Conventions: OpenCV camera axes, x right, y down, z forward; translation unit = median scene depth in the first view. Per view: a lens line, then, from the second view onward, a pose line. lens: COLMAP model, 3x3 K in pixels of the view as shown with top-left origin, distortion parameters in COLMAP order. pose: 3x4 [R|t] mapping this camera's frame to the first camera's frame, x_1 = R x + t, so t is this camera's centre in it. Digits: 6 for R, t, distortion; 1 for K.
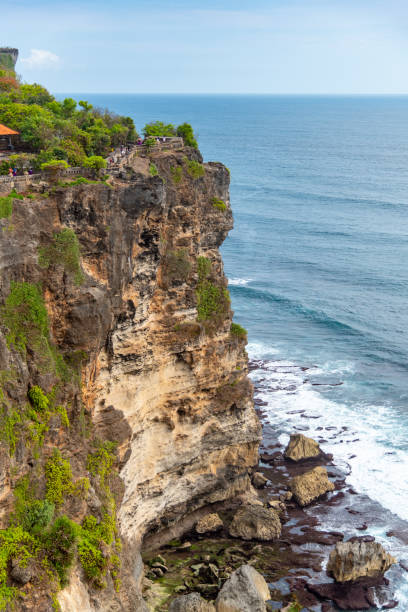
lens RADIAL K [[935.8, 0, 205.7], [0, 935.8, 300.8], [0, 0, 1]] dist [-0.002886, 0.000000]
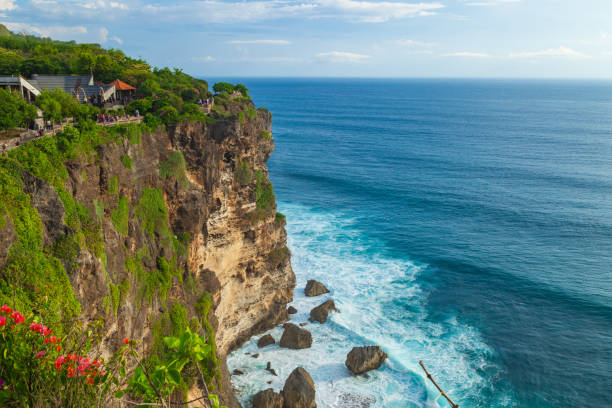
lens RADIAL K [[560.4, 0, 301.6], [0, 560.4, 200.7], [0, 0, 1]] dist [-0.018013, 0.000000]
pose [[0.987224, -0.034699, 0.155517, -0.084450], [0.034401, 0.999398, 0.004608, 0.003878], [-0.155583, 0.000801, 0.987822, 0.081169]]
